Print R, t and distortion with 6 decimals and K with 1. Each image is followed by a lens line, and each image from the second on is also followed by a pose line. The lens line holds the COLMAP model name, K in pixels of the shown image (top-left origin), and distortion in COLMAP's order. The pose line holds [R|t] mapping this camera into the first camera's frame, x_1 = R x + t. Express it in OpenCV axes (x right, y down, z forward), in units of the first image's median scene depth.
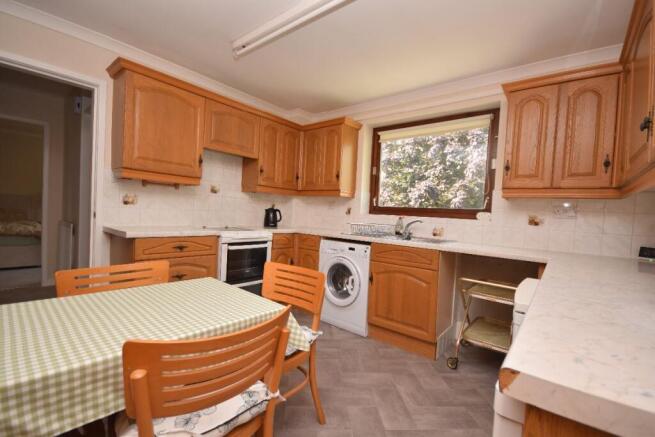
lens RADIAL K [[291.9, 0, 324.8], [0, 291.9, 215.7], [0, 0, 1]] dist [-0.001074, -0.001132]
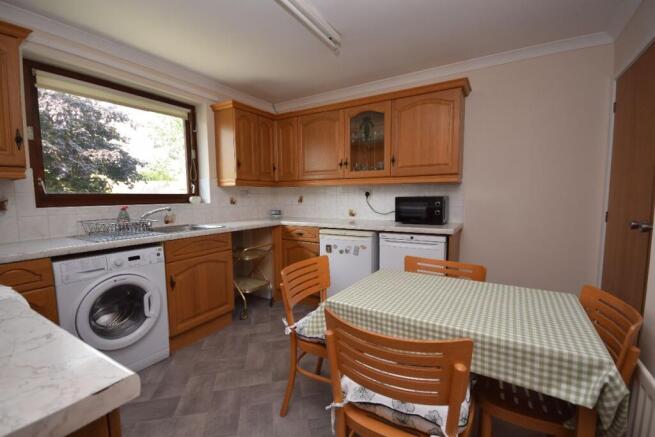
lens RADIAL K [[291.9, 0, 324.8], [0, 291.9, 215.7], [0, 0, 1]] dist [-0.001074, -0.001132]
pose [[-0.158251, -0.115252, 0.980650, -0.674611], [0.025282, 0.992366, 0.120709, -0.061493], [-0.987075, 0.043895, -0.154130, 0.674596]]
